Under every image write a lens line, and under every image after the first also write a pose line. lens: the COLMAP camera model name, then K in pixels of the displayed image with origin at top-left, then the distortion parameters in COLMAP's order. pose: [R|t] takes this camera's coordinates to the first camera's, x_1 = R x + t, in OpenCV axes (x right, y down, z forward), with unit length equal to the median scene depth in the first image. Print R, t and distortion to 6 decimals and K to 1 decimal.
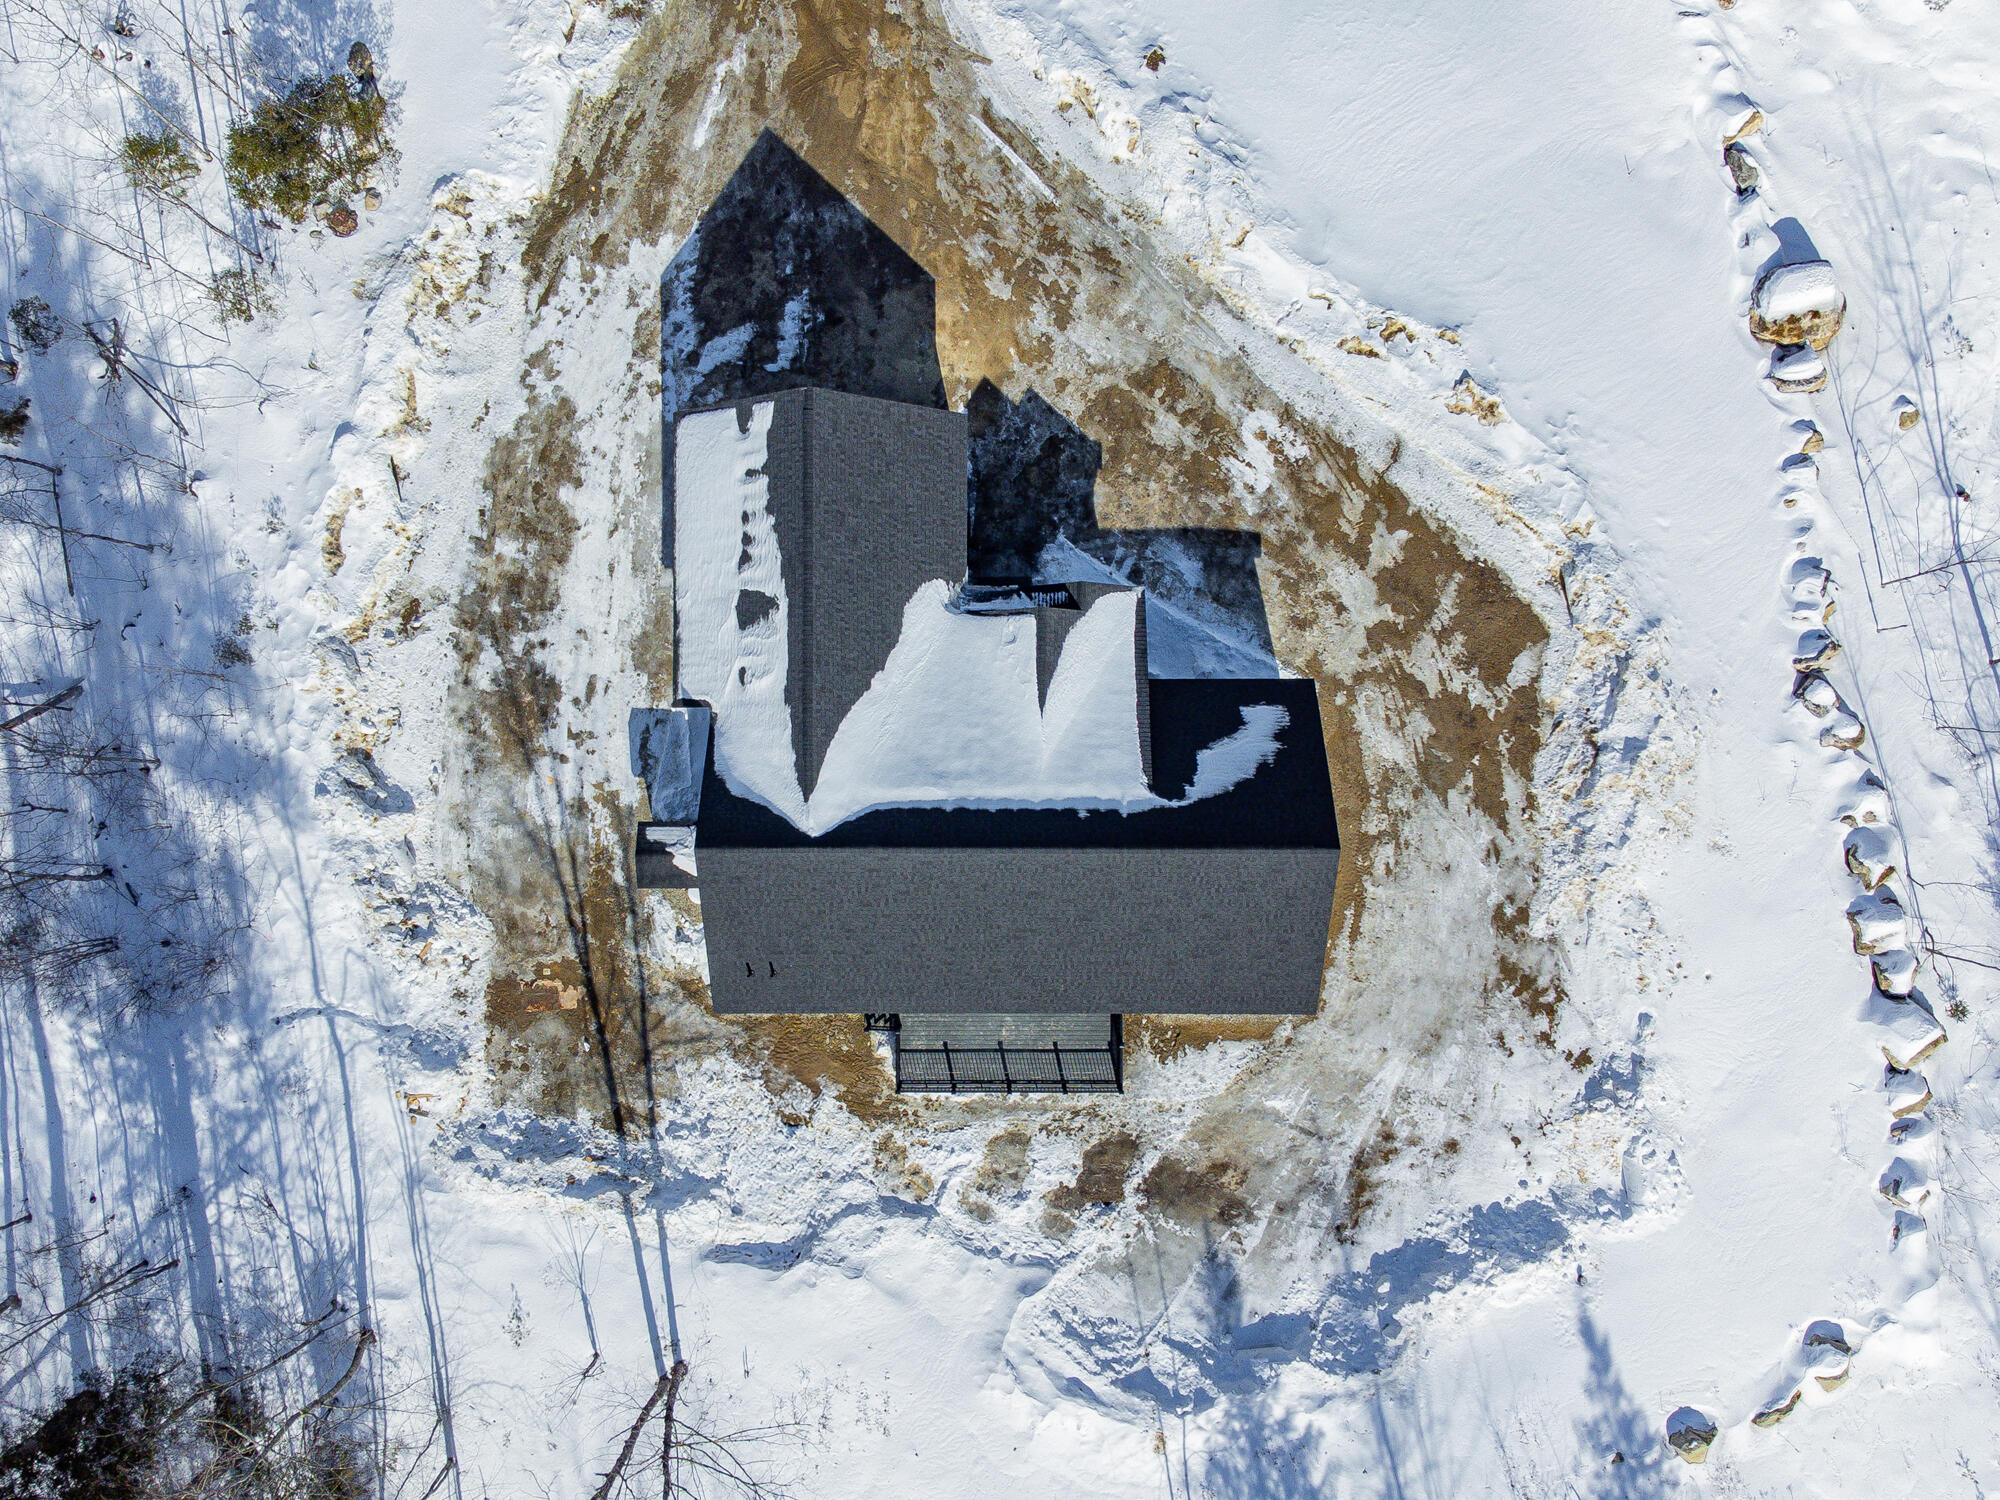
lens RADIAL K [[1901.1, 0, 993.8], [0, 1901.1, 843.8], [0, 0, 1]] dist [0.018415, 0.004887]
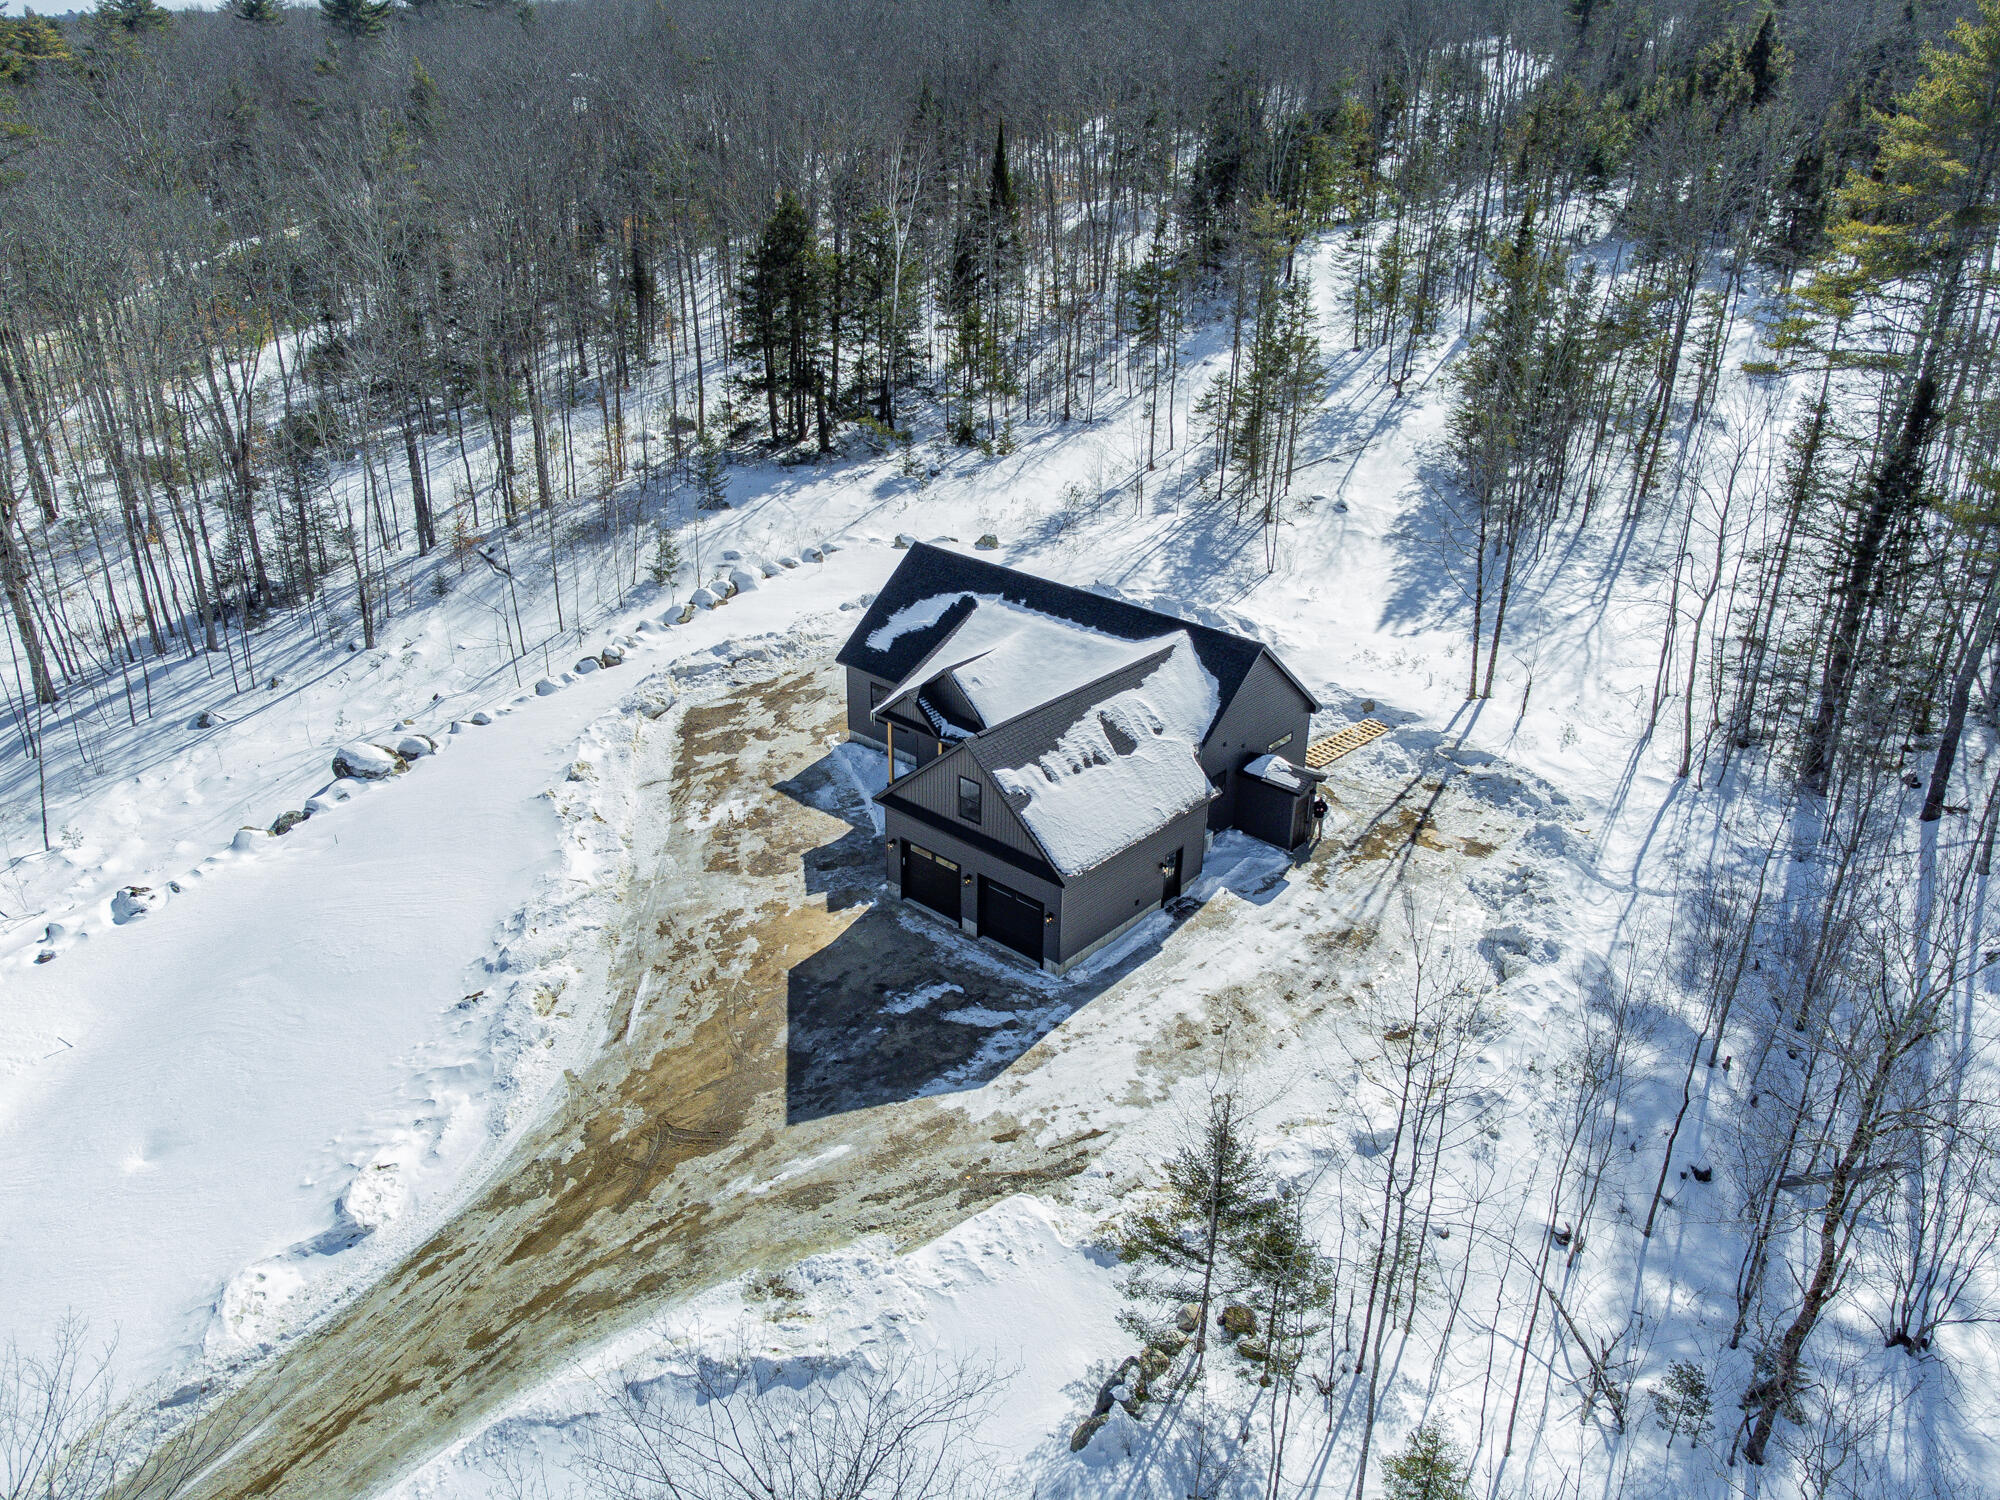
lens RADIAL K [[1432.7, 0, 1031.6], [0, 1432.7, 746.0], [0, 0, 1]] dist [0.042015, -0.000550]
pose [[-0.763438, -0.293518, 0.575334, -0.547515], [0.645779, -0.331054, 0.688021, -0.707046], [-0.011480, 0.896800, 0.442287, 0.543236]]
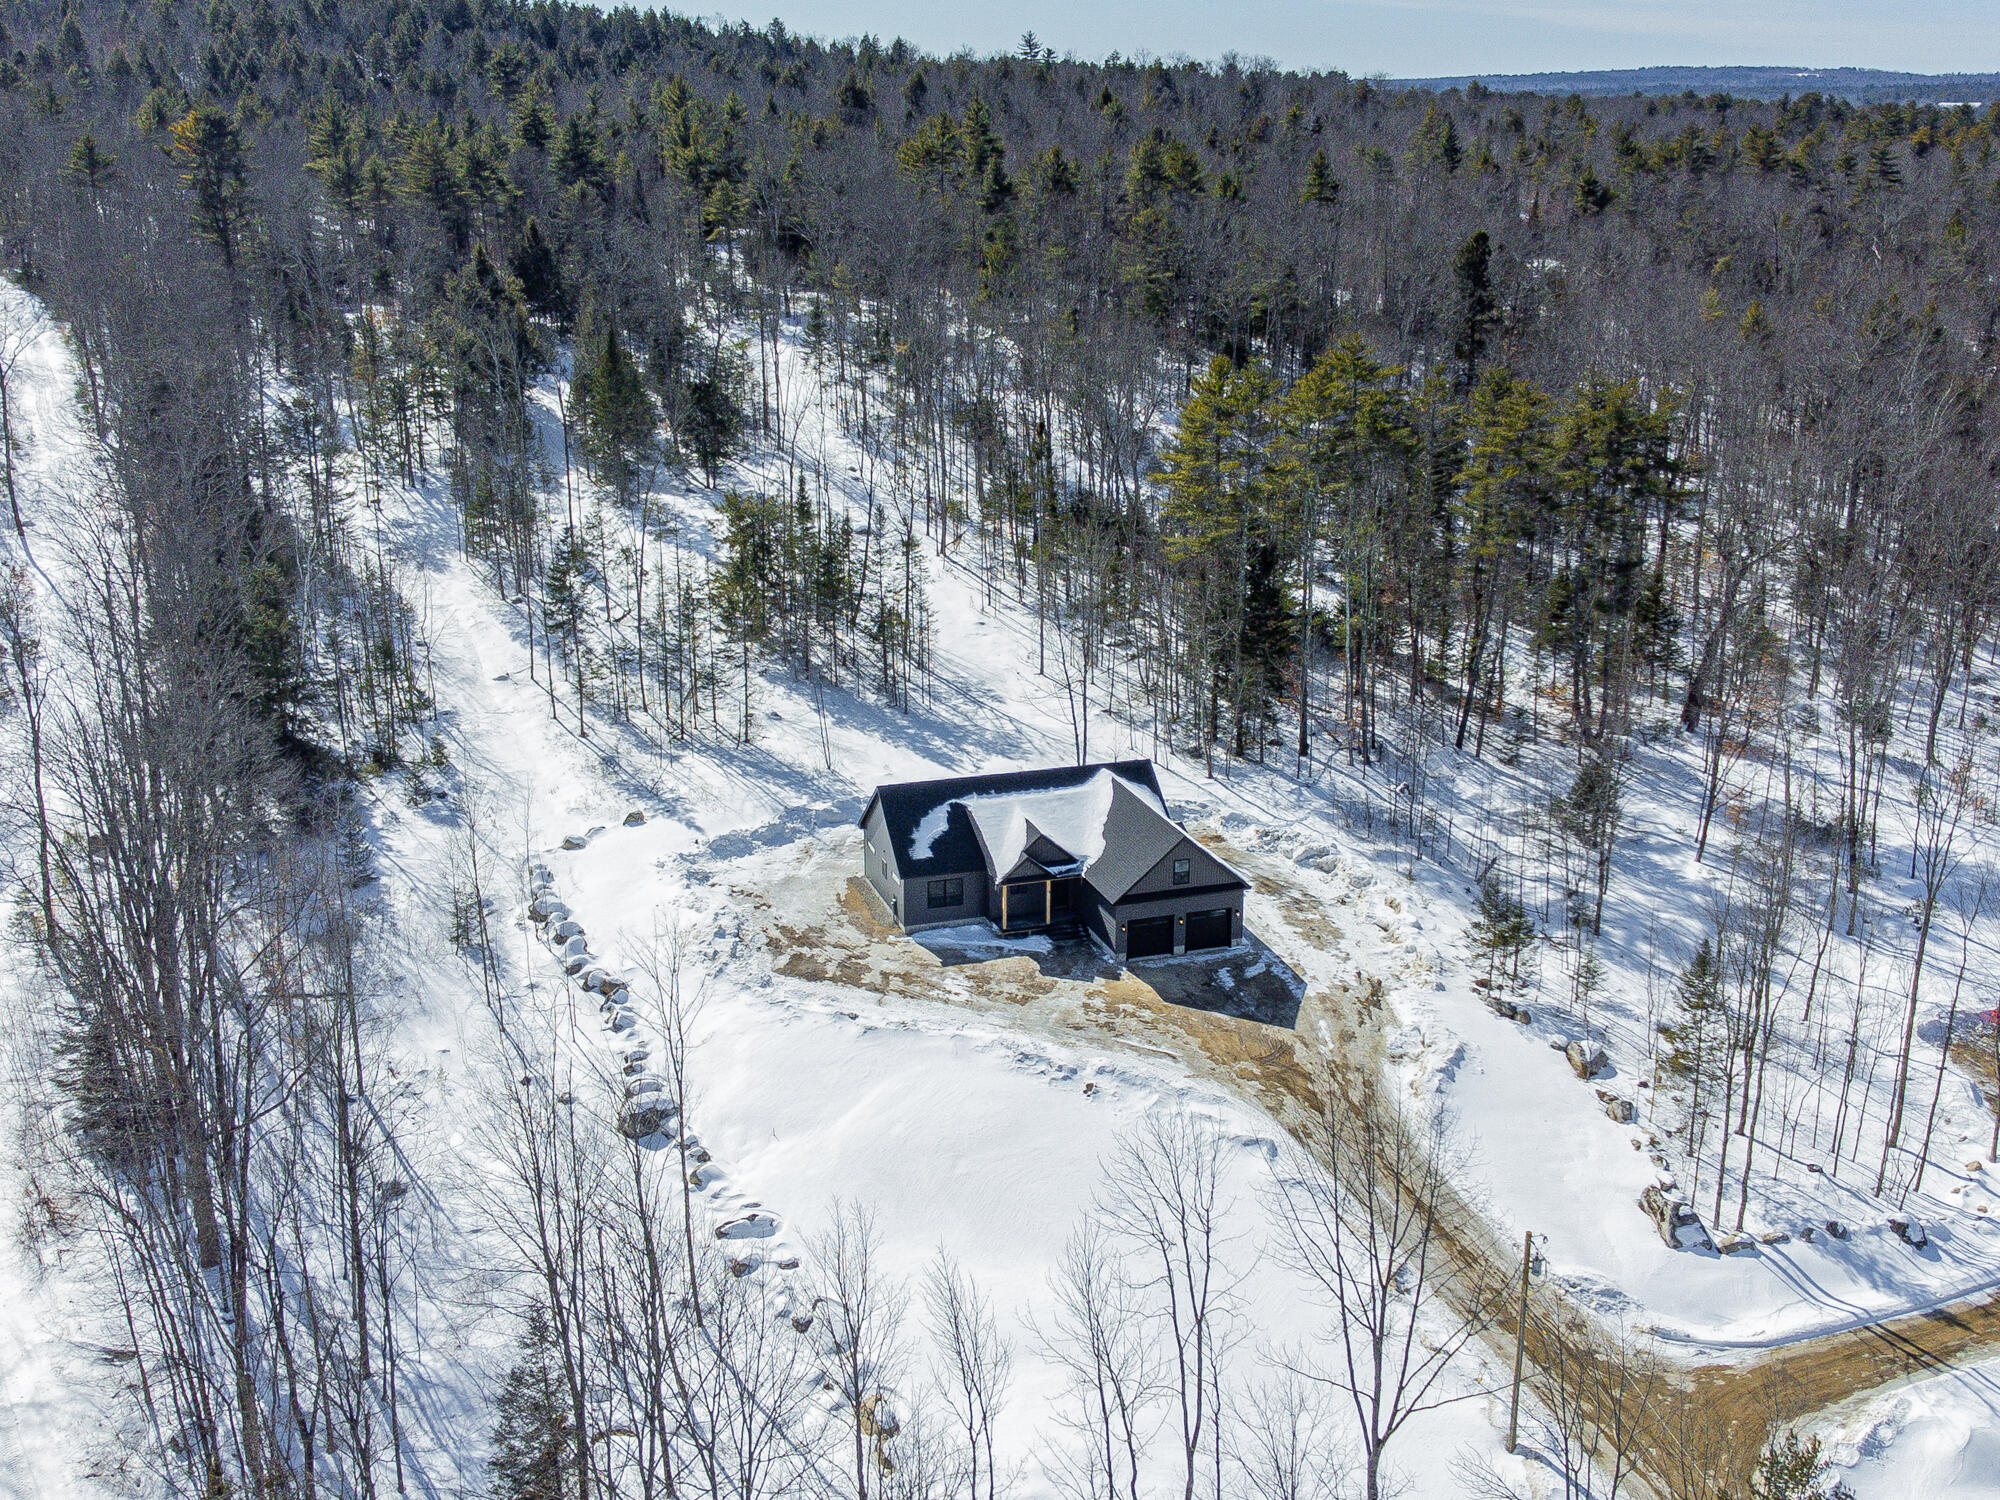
lens RADIAL K [[1901.1, 0, 993.8], [0, 1901.1, 843.8], [0, 0, 1]] dist [0.018415, 0.004887]
pose [[-0.951136, 0.104168, -0.290671, 0.605138], [-0.308697, -0.341591, 0.887706, -1.739571], [-0.006820, 0.934058, 0.357055, 0.245714]]
